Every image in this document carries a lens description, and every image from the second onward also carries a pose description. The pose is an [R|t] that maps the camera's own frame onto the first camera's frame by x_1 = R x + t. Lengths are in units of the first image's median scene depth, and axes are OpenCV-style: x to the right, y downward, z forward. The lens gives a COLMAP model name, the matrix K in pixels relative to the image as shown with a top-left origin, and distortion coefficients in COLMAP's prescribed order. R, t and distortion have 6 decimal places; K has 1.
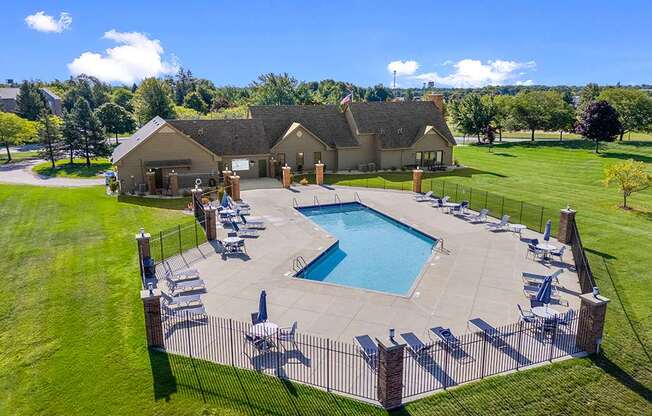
lens RADIAL K [[472.7, 0, 329.1], [0, 472.7, 208.8], [0, 0, 1]] dist [0.089667, -0.108748]
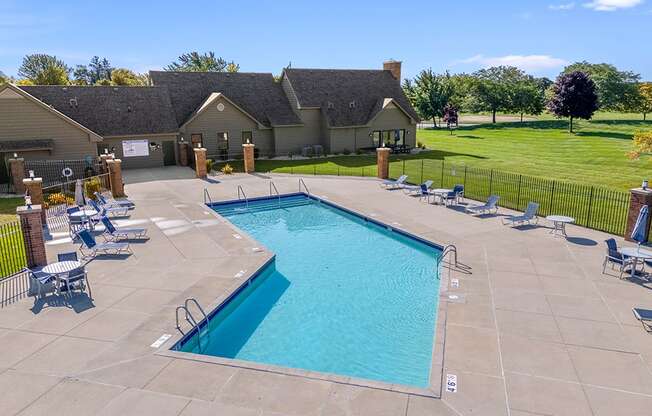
lens RADIAL K [[472.7, 0, 329.1], [0, 472.7, 208.8], [0, 0, 1]] dist [0.089667, -0.108748]
pose [[0.992060, -0.036646, 0.120309, 0.012628], [0.036642, 0.999326, 0.002250, 0.007467], [-0.120311, 0.002177, 0.992734, 0.283822]]
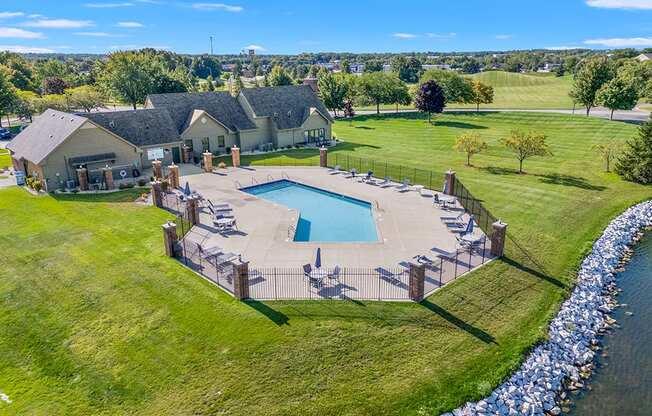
lens RADIAL K [[472.7, 0, 329.1], [0, 472.7, 208.8], [0, 0, 1]] dist [0.089667, -0.108748]
pose [[0.932702, -0.114730, 0.341911, -0.229182], [0.092150, 0.992394, 0.081626, -0.025105], [-0.348676, -0.044626, 0.936180, -0.146997]]
